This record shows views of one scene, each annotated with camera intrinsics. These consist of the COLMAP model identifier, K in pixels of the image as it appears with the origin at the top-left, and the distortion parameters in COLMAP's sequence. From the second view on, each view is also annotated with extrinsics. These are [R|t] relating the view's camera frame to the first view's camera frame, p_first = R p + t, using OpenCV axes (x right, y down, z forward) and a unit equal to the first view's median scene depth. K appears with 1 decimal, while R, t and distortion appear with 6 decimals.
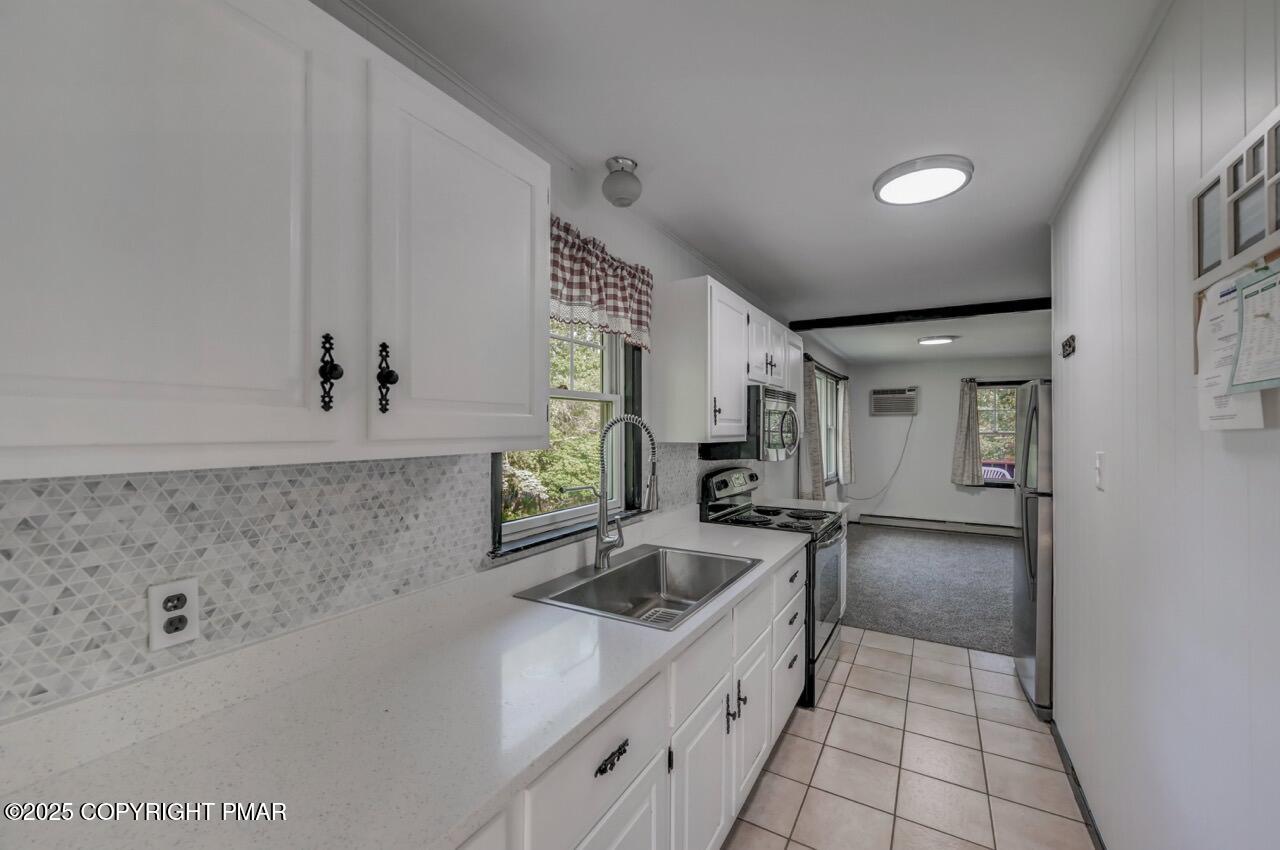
lens RADIAL K [[509.5, 0, 642.9], [0, 509.5, 425.6], [0, 0, 1]] dist [-0.001324, 0.001156]
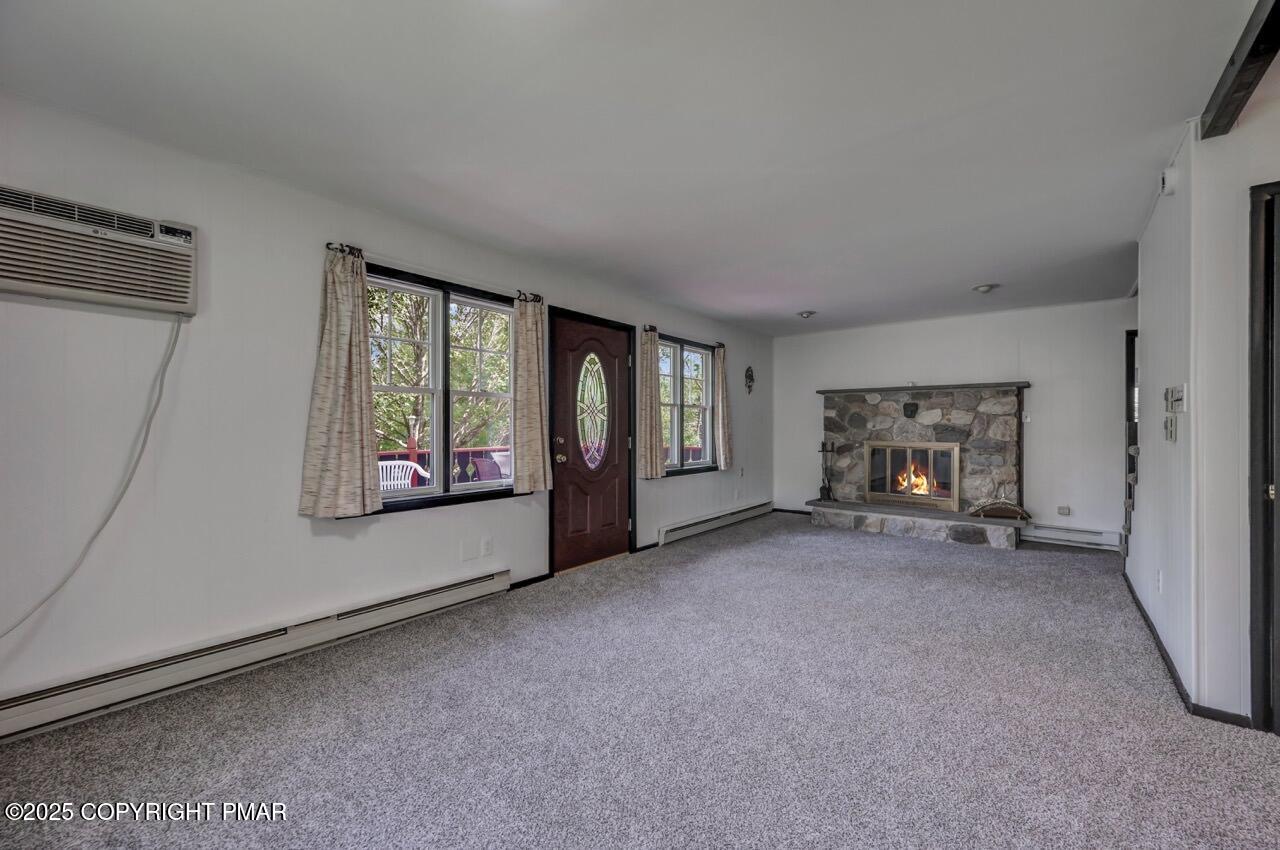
lens RADIAL K [[509.5, 0, 641.7], [0, 509.5, 424.1], [0, 0, 1]] dist [-0.001324, 0.001156]
pose [[0.157867, -0.006117, 0.987441, 0.716849], [-0.012998, 0.999881, 0.008272, 0.099250], [-0.987375, -0.014141, 0.157769, 1.784376]]
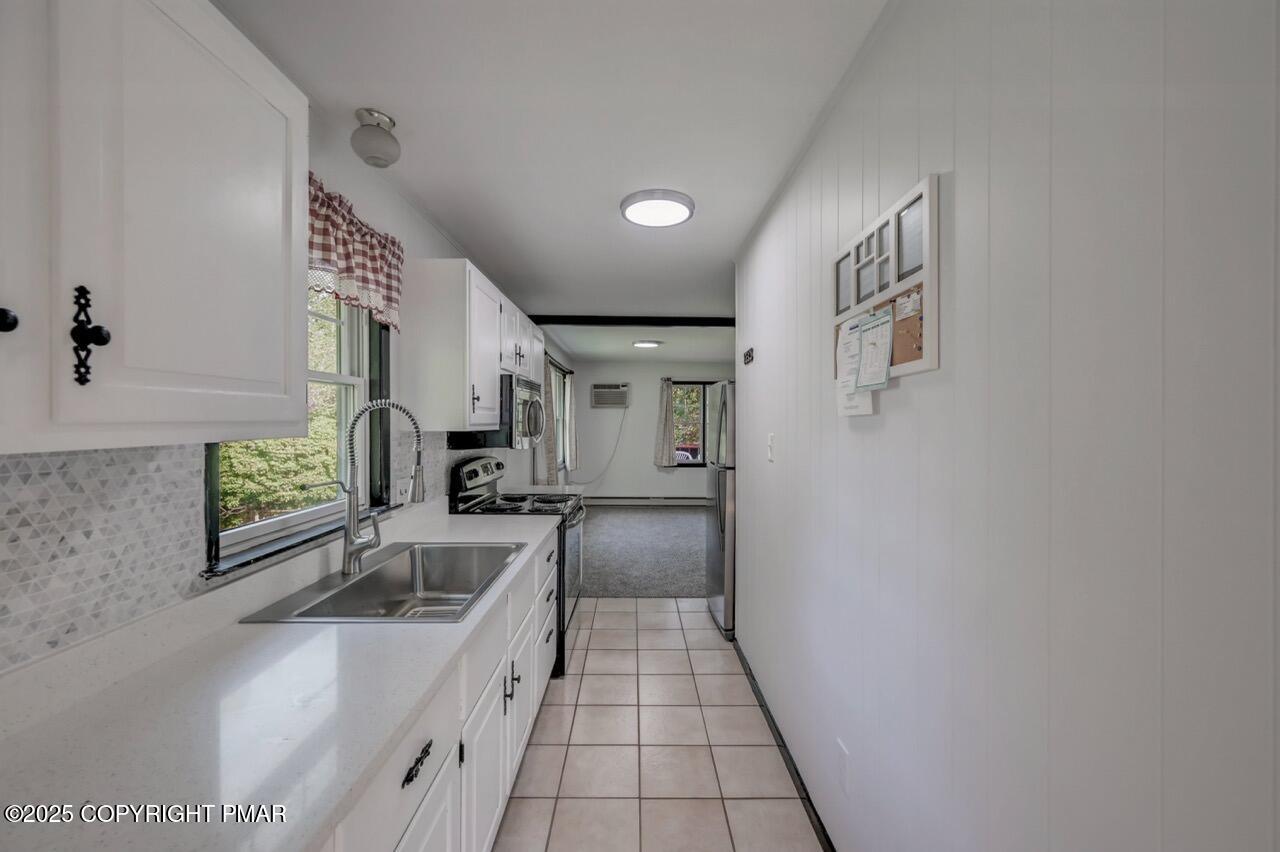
lens RADIAL K [[509.5, 0, 631.5], [0, 509.5, 421.8], [0, 0, 1]] dist [-0.001324, 0.001156]
pose [[0.862837, 0.000231, 0.505483, -0.104882], [-0.004344, 0.999966, 0.006959, 0.009160], [-0.505464, -0.008200, 0.862809, -0.000123]]
